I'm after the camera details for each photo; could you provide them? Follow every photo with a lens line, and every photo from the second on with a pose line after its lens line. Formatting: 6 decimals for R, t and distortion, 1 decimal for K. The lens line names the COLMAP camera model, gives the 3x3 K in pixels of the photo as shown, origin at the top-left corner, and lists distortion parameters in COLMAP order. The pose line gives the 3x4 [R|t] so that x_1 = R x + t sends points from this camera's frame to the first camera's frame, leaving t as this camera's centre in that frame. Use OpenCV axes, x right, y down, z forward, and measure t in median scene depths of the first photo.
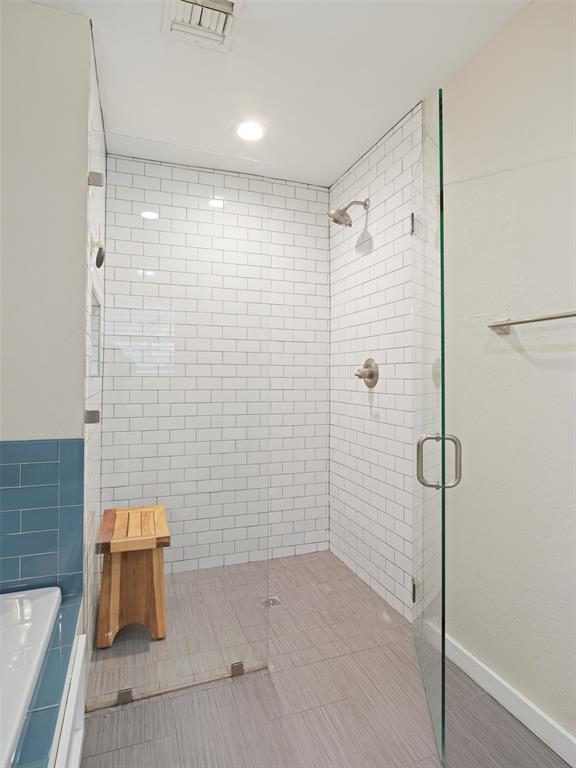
lens RADIAL K [[436.1, 0, 291.9], [0, 436.1, 379.2], [0, 0, 1]] dist [-0.004638, -0.000009]
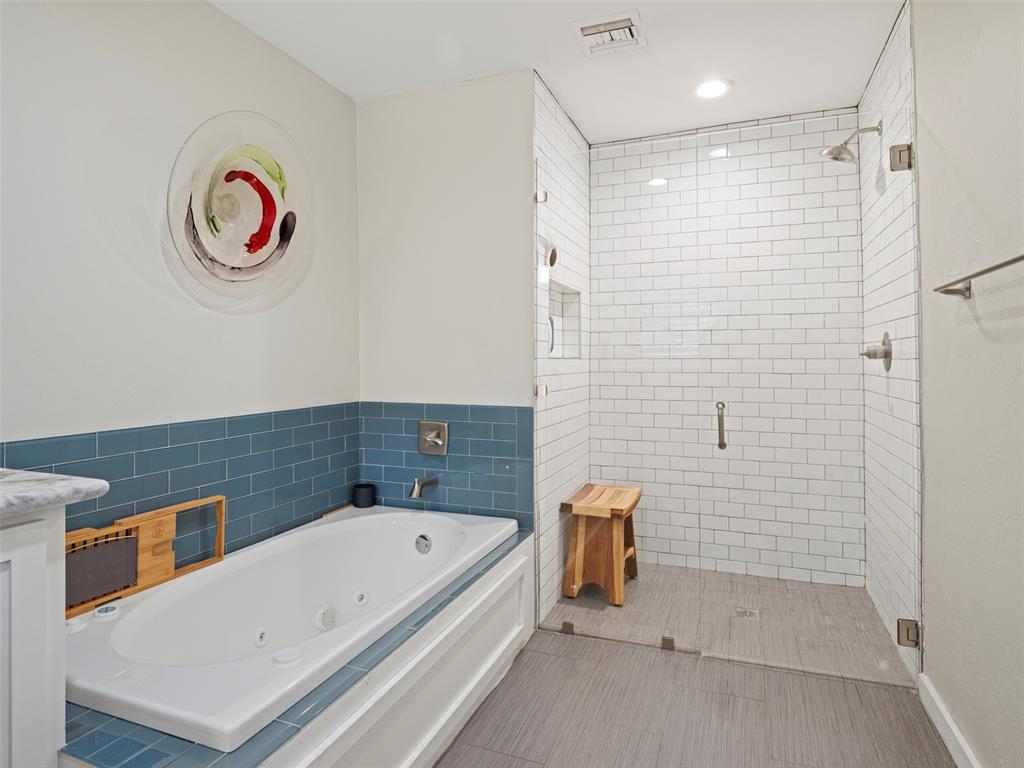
lens RADIAL K [[581.4, 0, 512.0], [0, 581.4, 384.0], [0, 0, 1]] dist [-0.004638, -0.000009]
pose [[0.756780, 0.021551, -0.653314, 0.413063], [0.000502, 0.999437, 0.033549, 0.009295], [0.653670, -0.025717, 0.756343, -0.222828]]
